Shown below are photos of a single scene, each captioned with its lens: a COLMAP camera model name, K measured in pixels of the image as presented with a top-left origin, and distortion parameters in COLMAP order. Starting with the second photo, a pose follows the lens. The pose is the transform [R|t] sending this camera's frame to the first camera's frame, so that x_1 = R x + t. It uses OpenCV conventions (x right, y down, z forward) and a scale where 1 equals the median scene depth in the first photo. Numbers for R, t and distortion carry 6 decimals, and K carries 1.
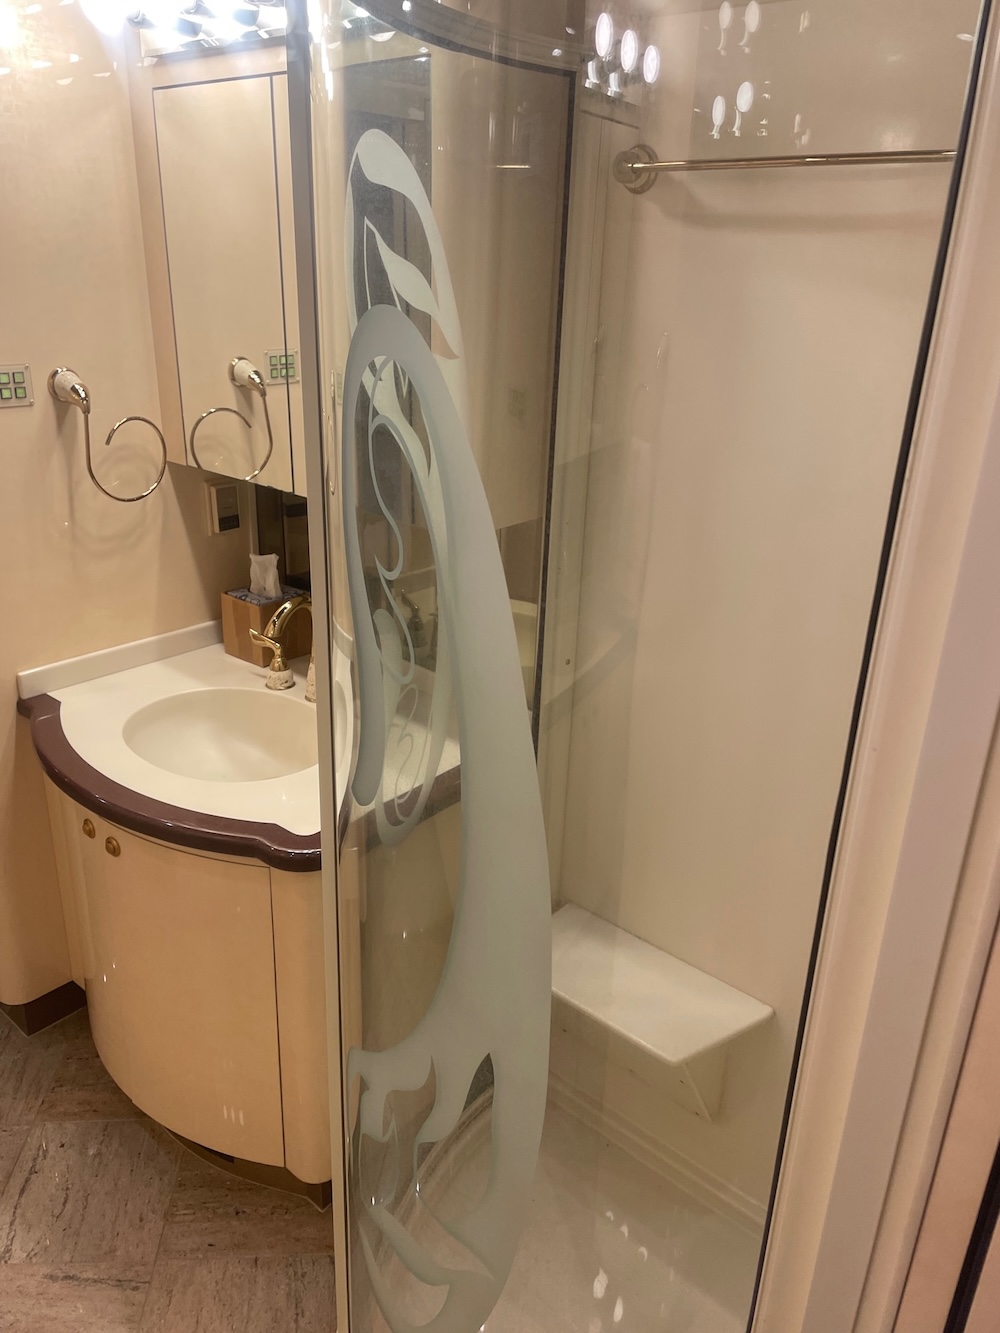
lens RADIAL K [[1031.3, 0, 496.4], [0, 1031.3, 661.0], [0, 0, 1]] dist [0.034181, -0.044885]
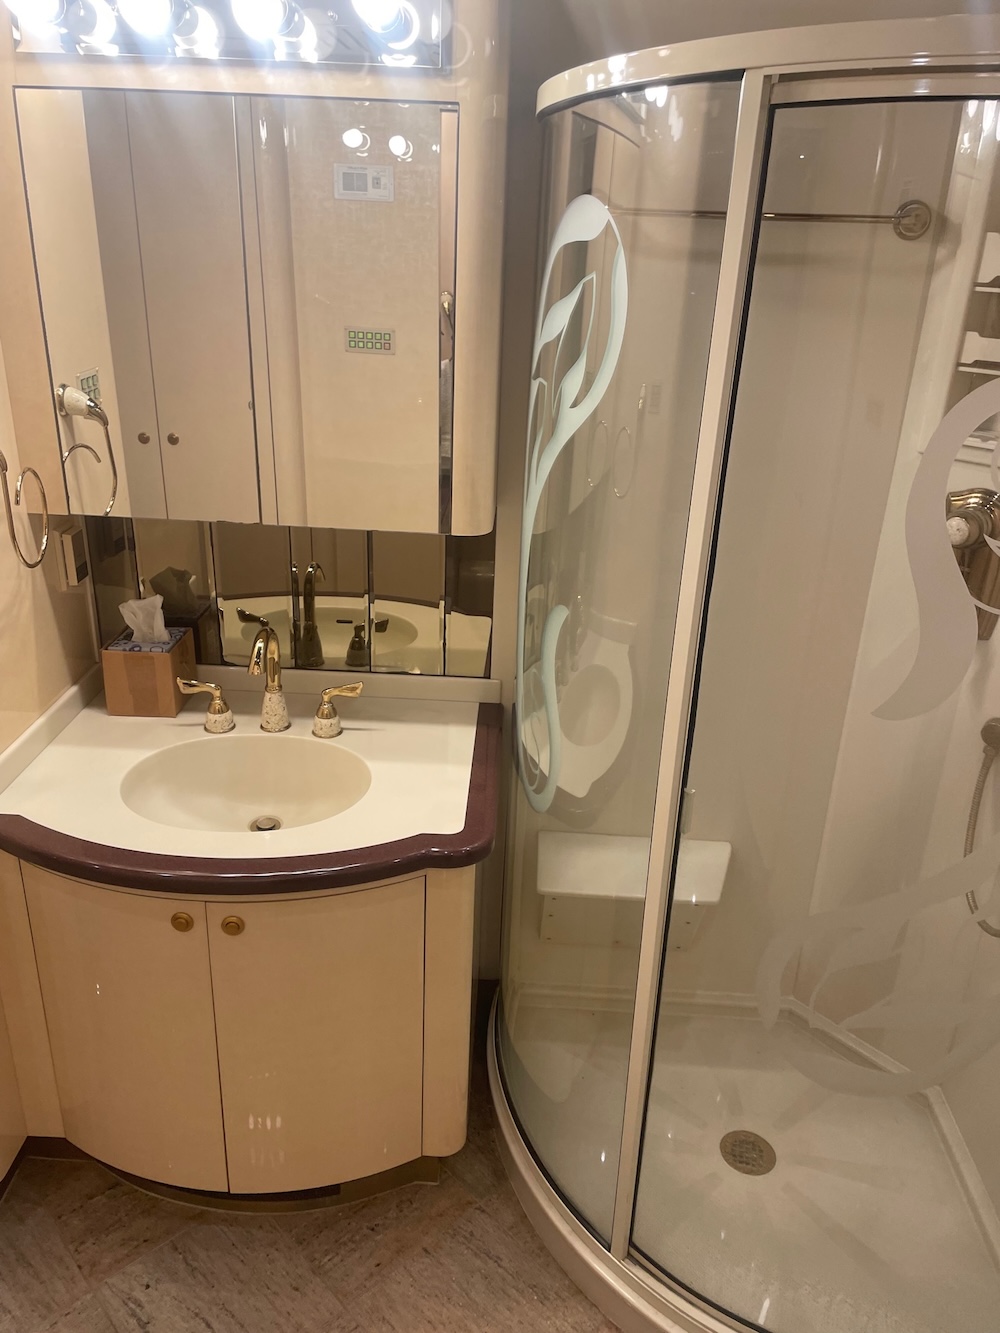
lens RADIAL K [[1031.3, 0, 498.7], [0, 1031.3, 667.9], [0, 0, 1]] dist [0.034181, -0.044885]
pose [[0.777344, -0.247218, 0.578463, -0.600544], [0.220839, 0.968262, 0.117040, -0.092316], [-0.589038, 0.036767, 0.807268, 0.084957]]
